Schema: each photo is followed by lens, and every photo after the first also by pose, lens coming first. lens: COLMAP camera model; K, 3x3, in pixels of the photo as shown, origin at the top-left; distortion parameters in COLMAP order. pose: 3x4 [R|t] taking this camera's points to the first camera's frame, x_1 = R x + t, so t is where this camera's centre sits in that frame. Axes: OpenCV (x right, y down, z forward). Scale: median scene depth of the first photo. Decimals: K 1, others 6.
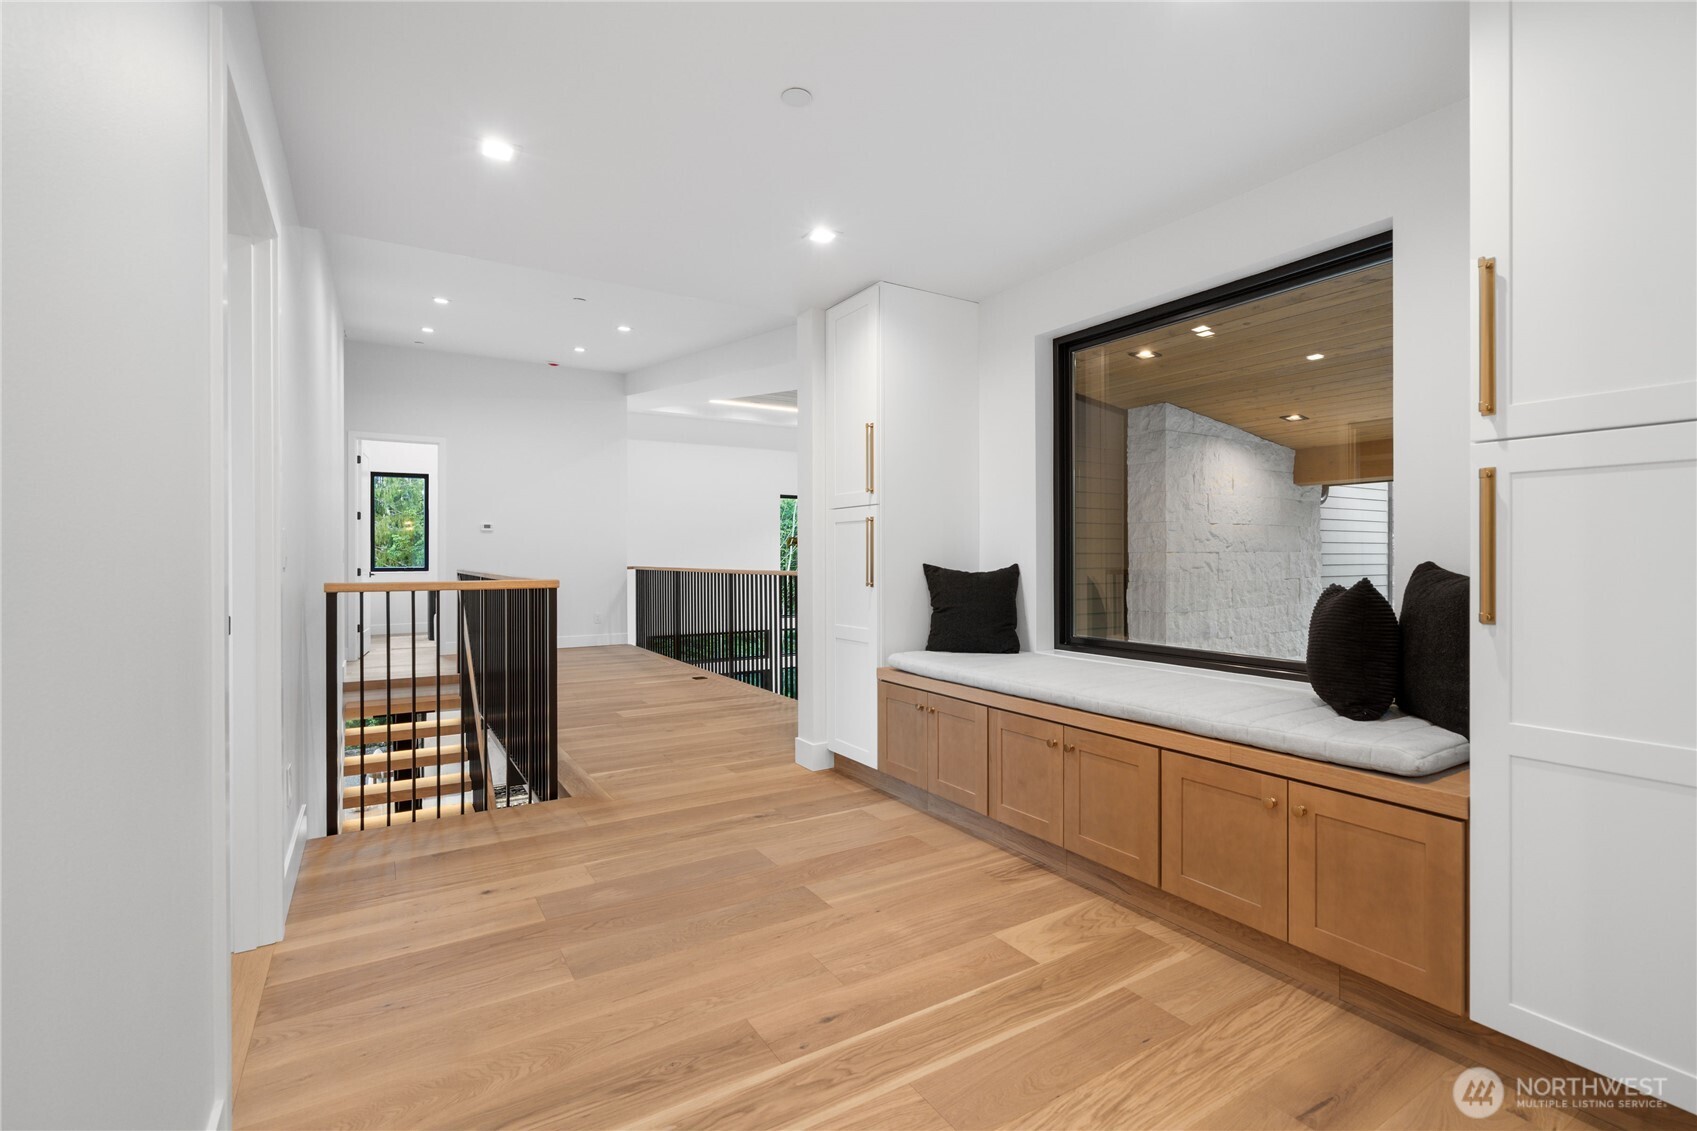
lens RADIAL K [[771.4, 0, 847.9], [0, 771.4, 557.5], [0, 0, 1]] dist [0.001199, 0.000810]
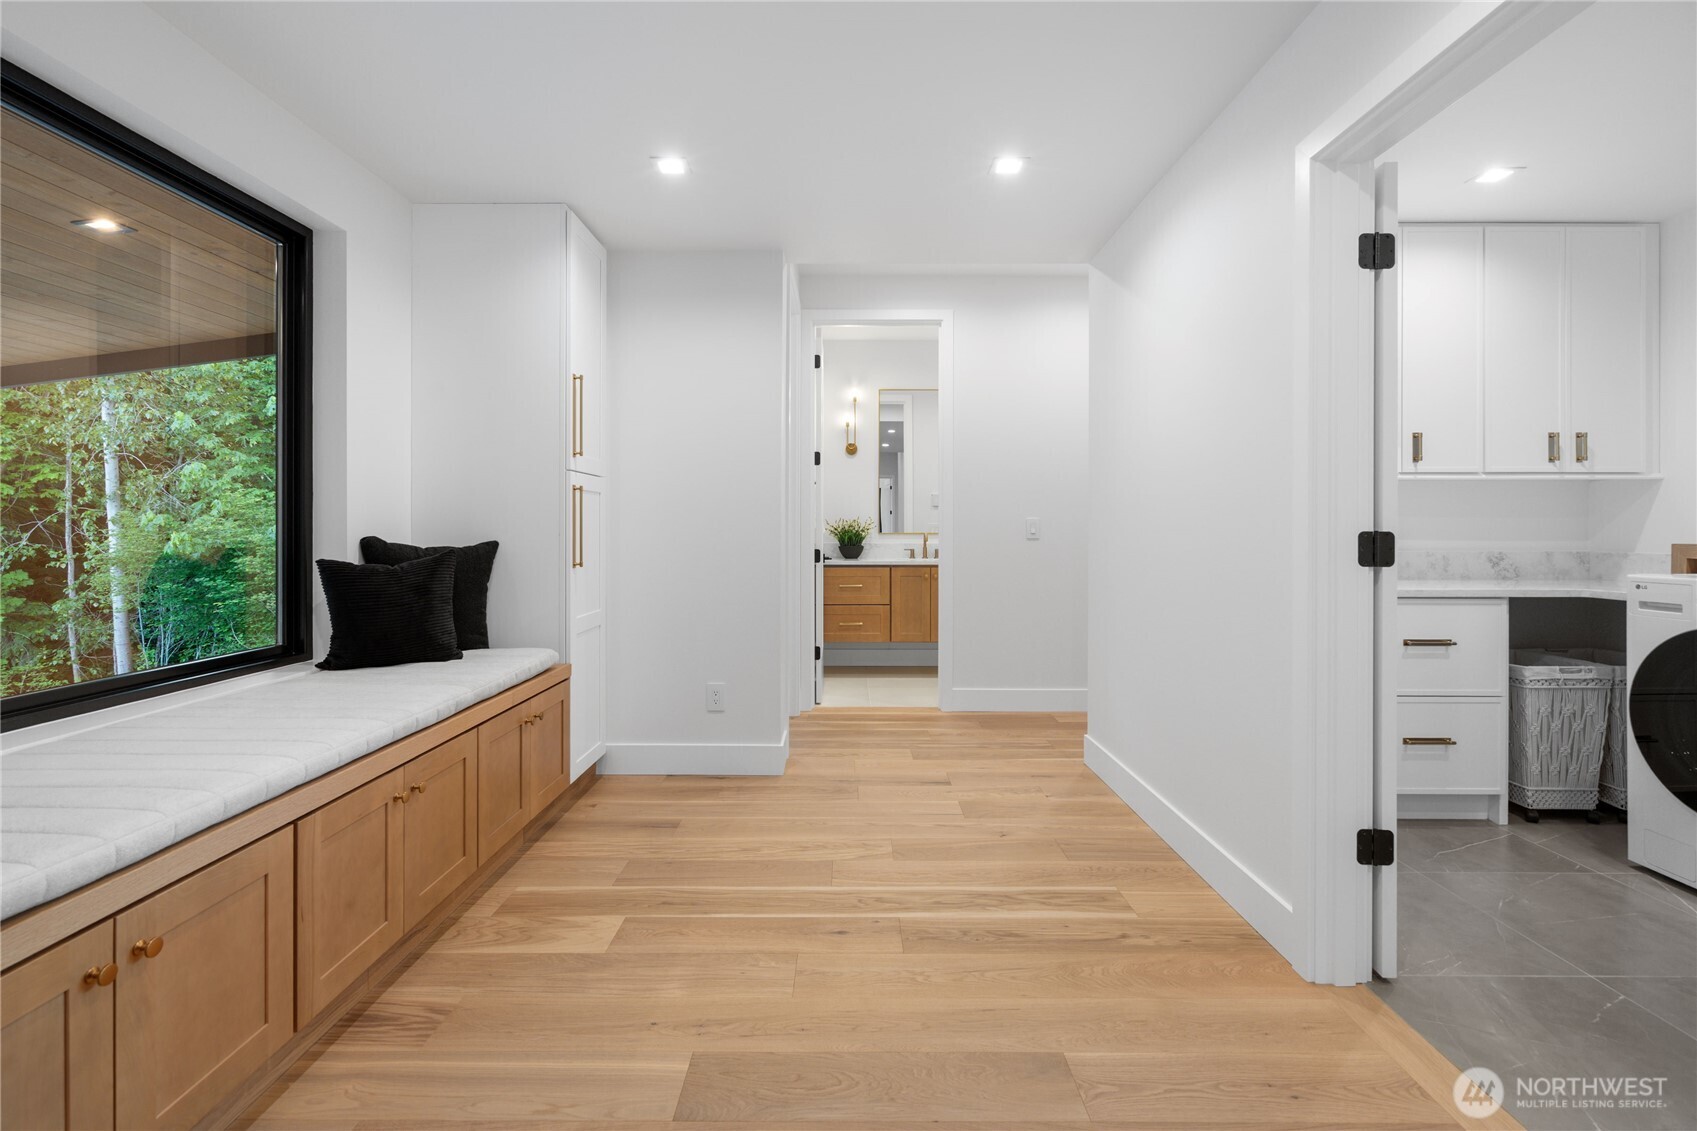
lens RADIAL K [[771.4, 0, 849.3], [0, 771.4, 536.8], [0, 0, 1]] dist [0.001199, 0.000810]
pose [[-0.849182, -0.002838, 0.528093, -0.580625], [0.000578, 0.999980, 0.006304, -0.000489], [-0.528100, 0.005658, -0.849163, 1.774943]]
